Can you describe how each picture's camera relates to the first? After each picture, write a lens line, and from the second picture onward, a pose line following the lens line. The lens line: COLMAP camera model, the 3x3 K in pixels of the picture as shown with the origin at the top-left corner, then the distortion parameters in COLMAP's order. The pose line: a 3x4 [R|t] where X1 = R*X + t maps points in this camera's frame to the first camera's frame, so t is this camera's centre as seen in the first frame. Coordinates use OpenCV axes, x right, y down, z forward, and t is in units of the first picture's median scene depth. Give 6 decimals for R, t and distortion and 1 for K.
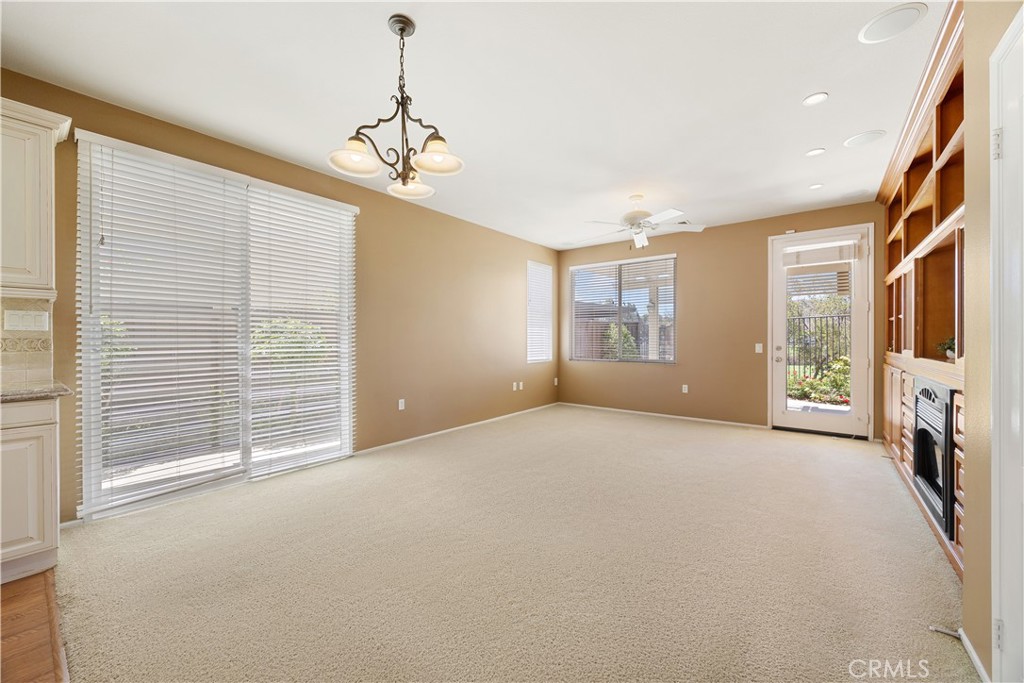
lens RADIAL K [[394.3, 0, 511.3], [0, 394.3, 340.1], [0, 0, 1]] dist [-0.004478, 0.000375]
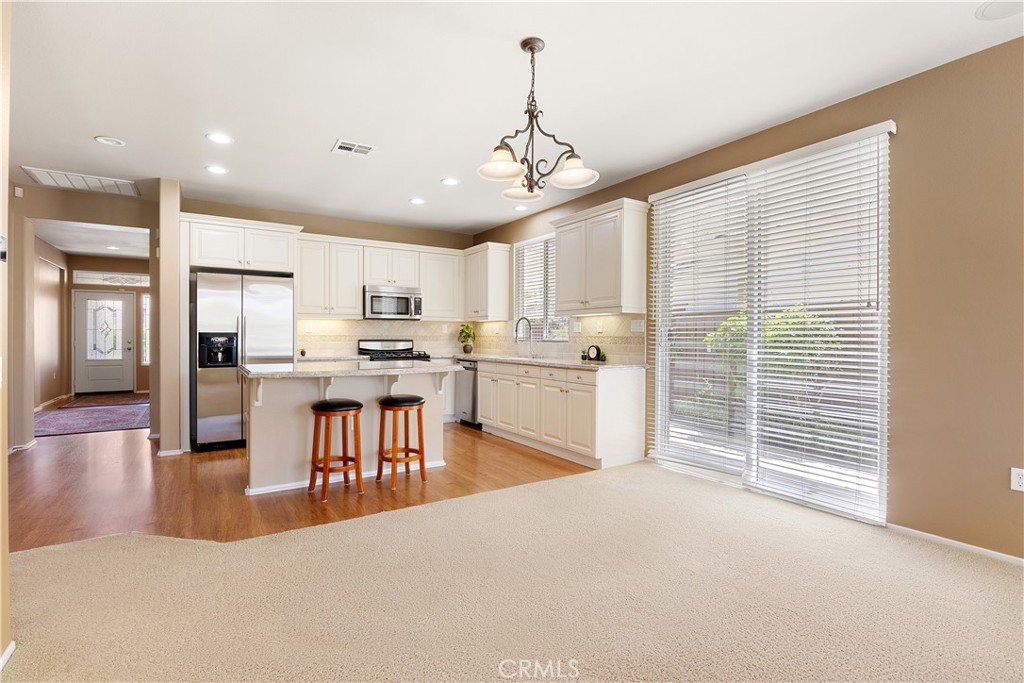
lens RADIAL K [[485.0, 0, 514.4], [0, 485.0, 339.0], [0, 0, 1]] dist [-0.013008, 0.000435]
pose [[-0.331540, 0.004969, -0.943428, 0.417643], [-0.003290, 0.999974, 0.006423, -0.002469], [0.943435, 0.005234, -0.331515, 0.589461]]
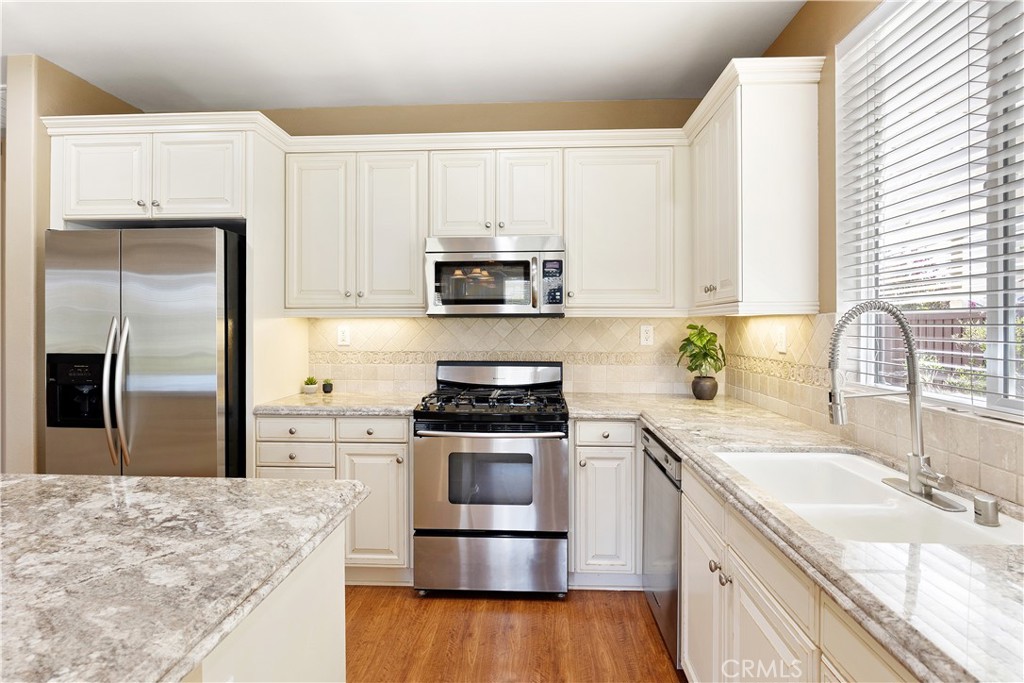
lens RADIAL K [[511.7, 0, 512.0], [0, 511.7, 326.6], [0, 0, 1]] dist [-0.010307, -0.001123]
pose [[-0.821131, 0.002358, -0.570735, -0.447507], [0.000339, 0.999993, 0.003645, -0.038221], [0.570740, 0.002800, -0.821126, 0.314023]]
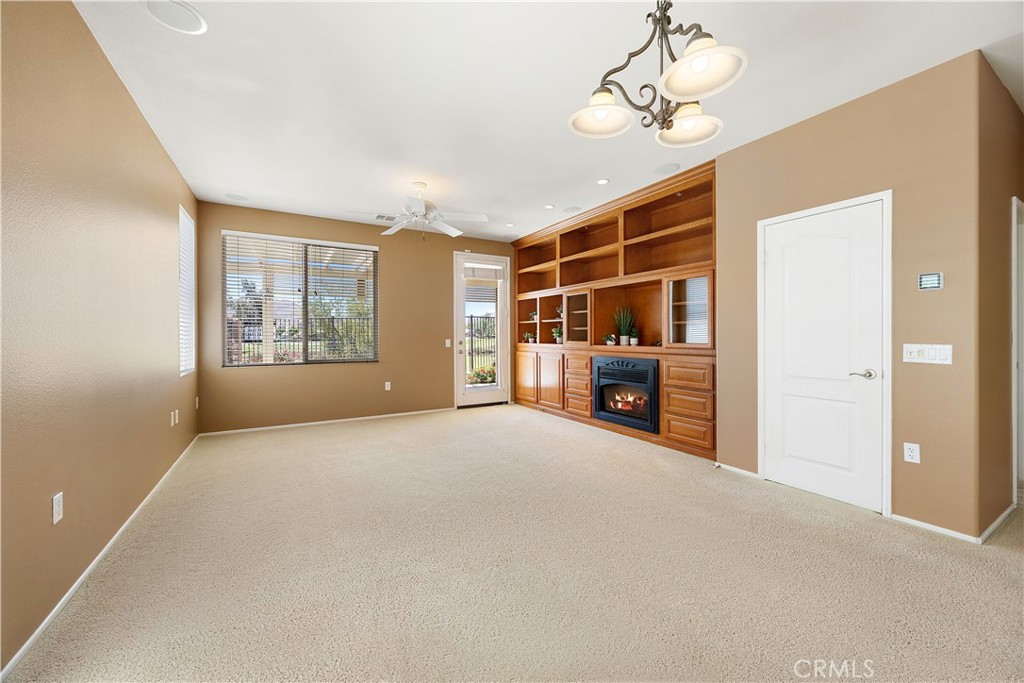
lens RADIAL K [[394.3, 0, 518.3], [0, 394.3, 336.5], [0, 0, 1]] dist [-0.004478, 0.000375]
pose [[0.362952, -0.005461, 0.931792, -0.450152], [0.007690, 0.999966, 0.002865, -0.001376], [-0.931776, 0.006126, 0.362981, 0.416509]]
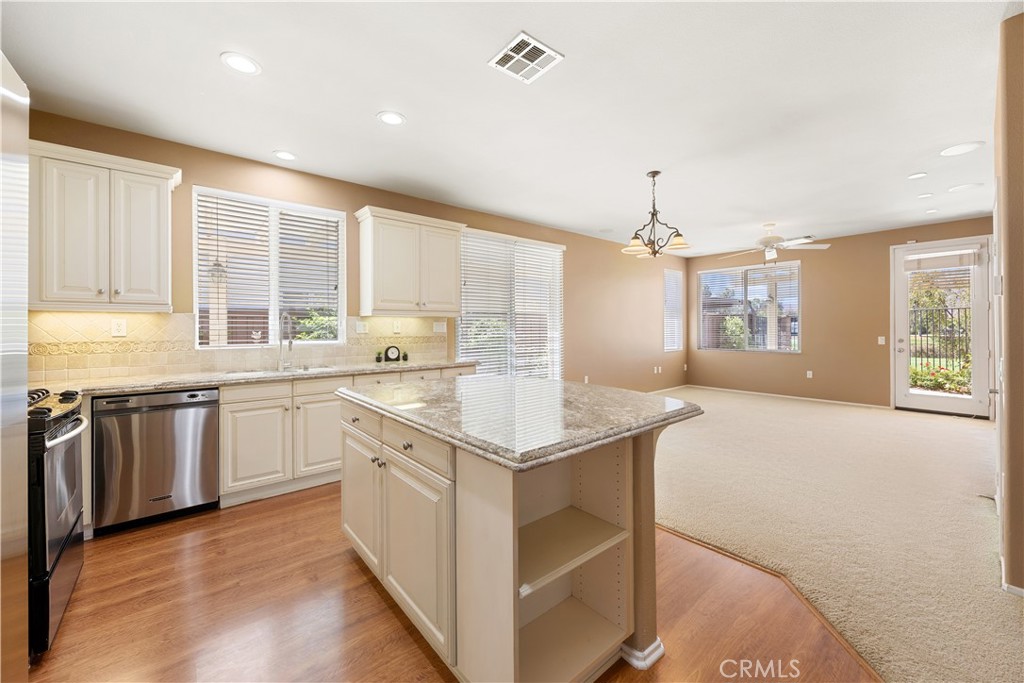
lens RADIAL K [[394.3, 0, 512.5], [0, 394.3, 327.1], [0, 0, 1]] dist [-0.004478, 0.000375]
pose [[0.978283, -0.003300, -0.207246, -0.232906], [0.002478, 0.999988, -0.004228, -0.019820], [0.207257, 0.003623, 0.978280, -0.426594]]
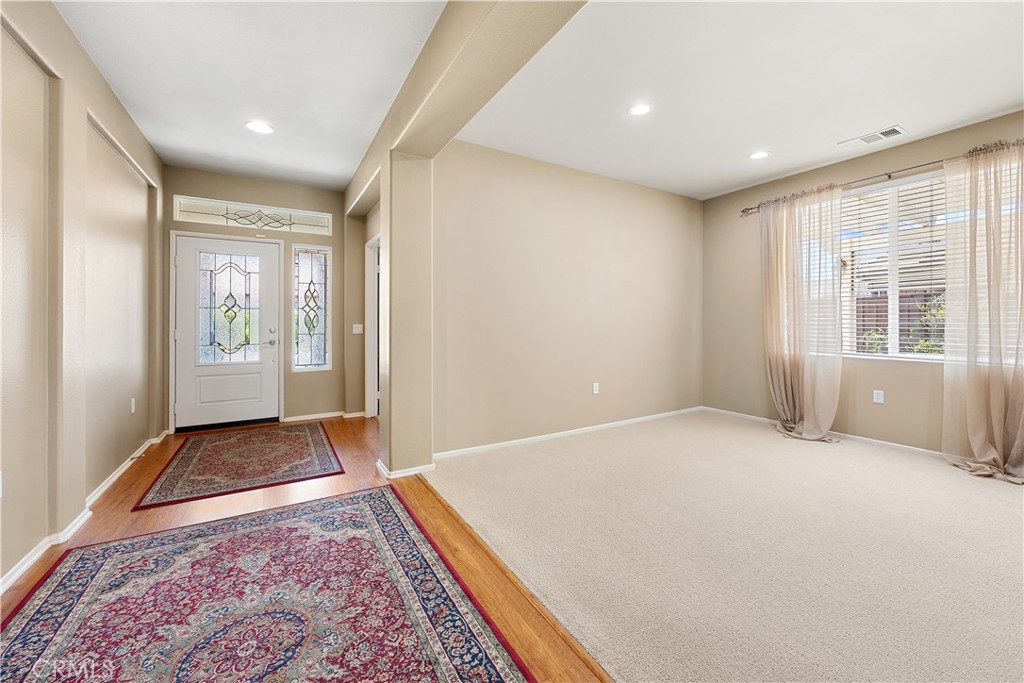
lens RADIAL K [[394.3, 0, 513.5], [0, 394.3, 321.2], [0, 0, 1]] dist [-0.004478, 0.000375]
pose [[-0.356848, -0.000539, -0.934162, -0.332827], [-0.002379, 0.999997, 0.000332, 0.005702], [0.934159, 0.002341, -0.356849, -0.824062]]
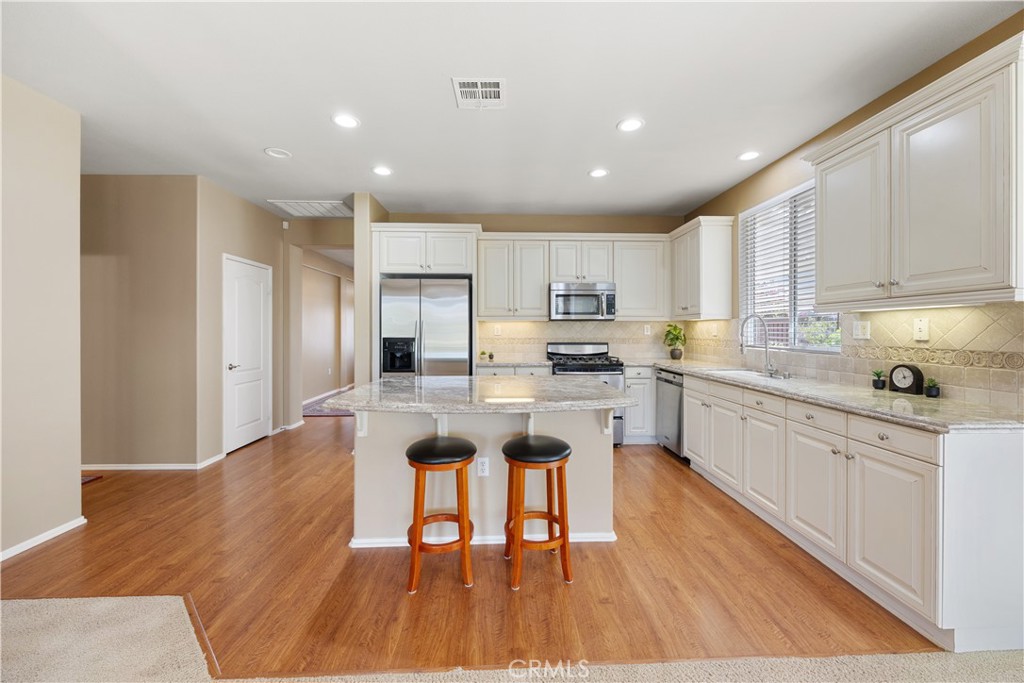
lens RADIAL K [[394.3, 0, 515.9], [0, 394.3, 330.8], [0, 0, 1]] dist [-0.004478, 0.000375]
pose [[-0.764888, 0.003277, -0.644156, -0.008814], [0.001737, 0.999994, 0.003025, -0.025109], [0.644162, 0.001195, -0.764889, 0.454996]]
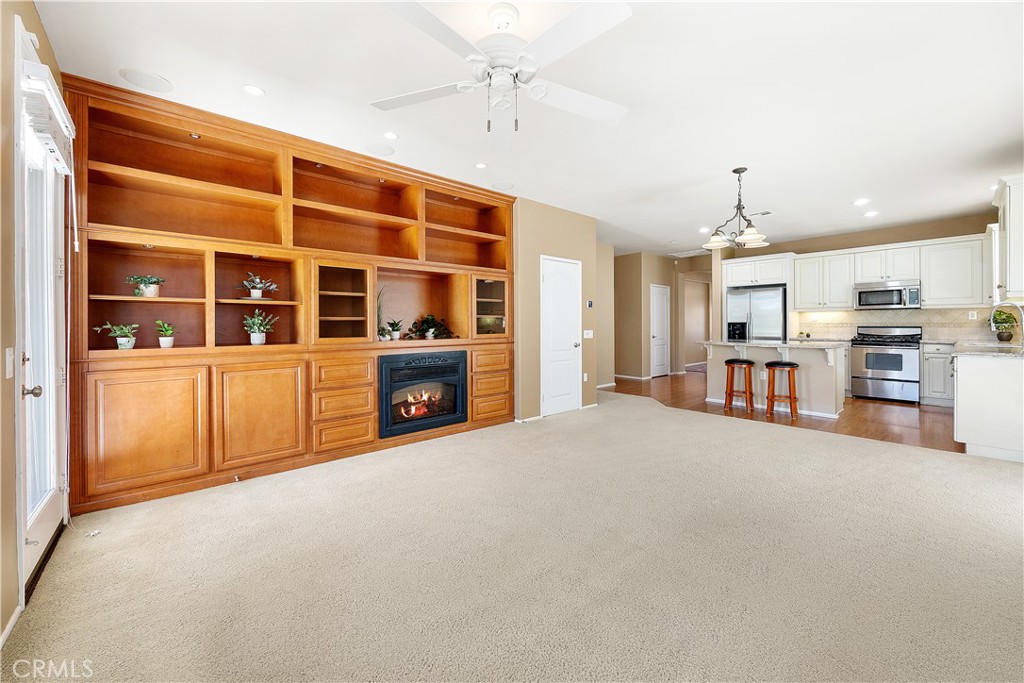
lens RADIAL K [[394.3, 0, 516.3], [0, 394.3, 325.5], [0, 0, 1]] dist [-0.004478, 0.000375]
pose [[-0.981848, 0.006564, 0.189557, 0.201628], [0.007234, 0.999970, 0.002843, -0.006036], [-0.189532, 0.004163, -0.981866, 1.351299]]
